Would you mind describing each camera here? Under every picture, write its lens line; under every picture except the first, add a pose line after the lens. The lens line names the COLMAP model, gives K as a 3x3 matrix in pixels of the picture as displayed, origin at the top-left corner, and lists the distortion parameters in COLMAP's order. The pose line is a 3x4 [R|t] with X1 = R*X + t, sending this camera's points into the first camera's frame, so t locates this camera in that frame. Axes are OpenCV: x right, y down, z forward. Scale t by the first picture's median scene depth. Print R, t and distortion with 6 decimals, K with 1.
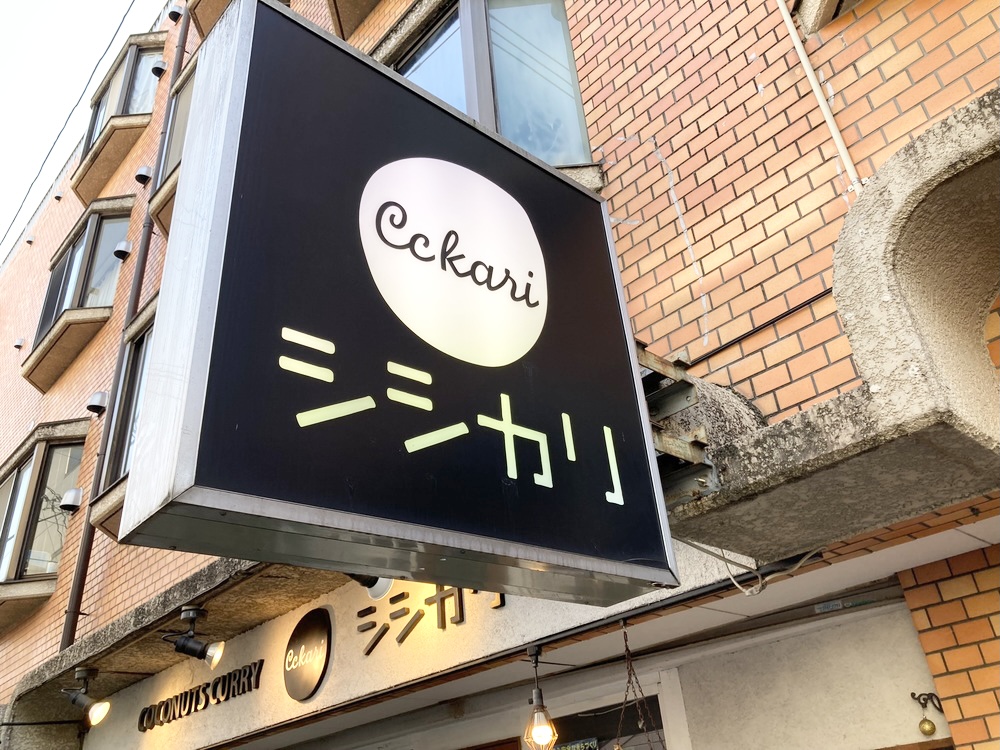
lens RADIAL K [[824.9, 0, 493.8], [0, 824.9, 351.9], [0, 0, 1]] dist [0.012856, 0.000667]
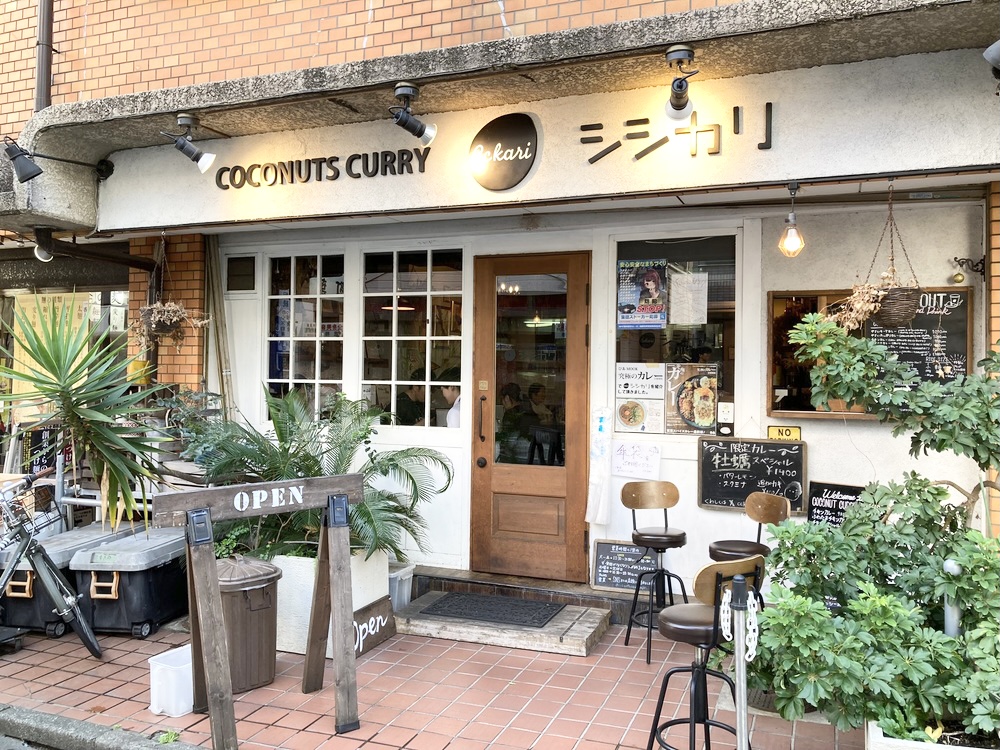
lens RADIAL K [[824.9, 0, 501.2], [0, 824.9, 354.5], [0, 0, 1]] dist [0.012856, 0.000667]
pose [[0.896453, 0.099224, 0.431888, -0.753306], [-0.298270, 0.855894, 0.422469, 0.143016], [-0.327731, -0.507542, 0.796864, -0.029366]]
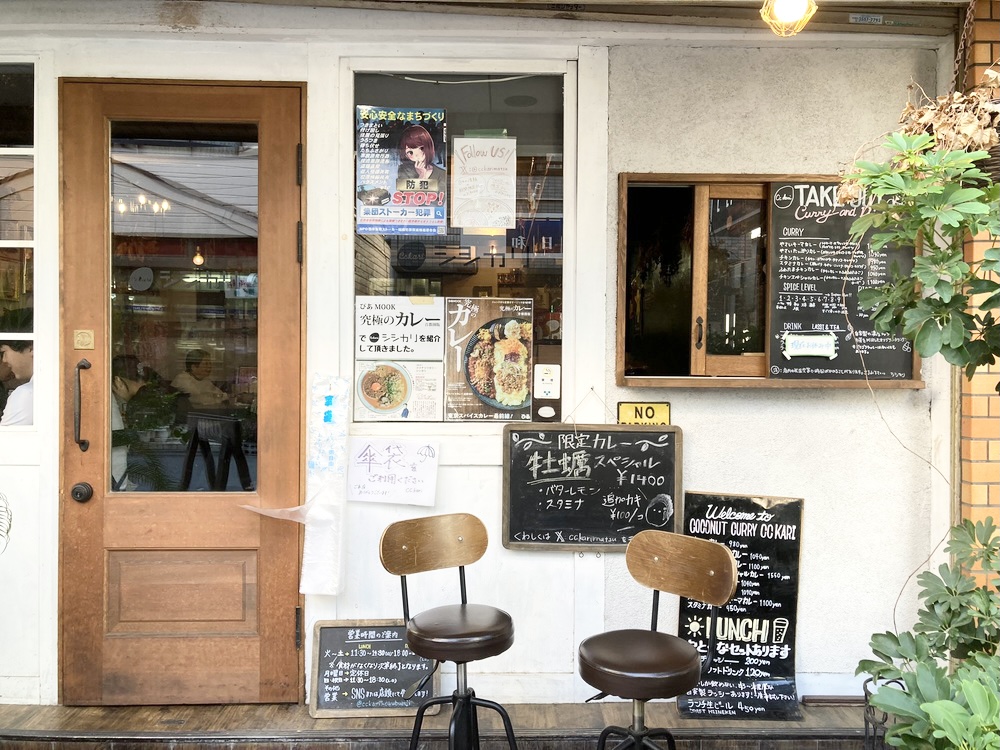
lens RADIAL K [[824.9, 0, 514.8], [0, 824.9, 359.5], [0, 0, 1]] dist [0.012856, 0.000667]
pose [[0.652235, 0.075671, 0.754231, -0.421663], [-0.444042, 0.844553, 0.299261, 0.468062], [-0.614342, -0.530098, 0.584448, 0.484778]]
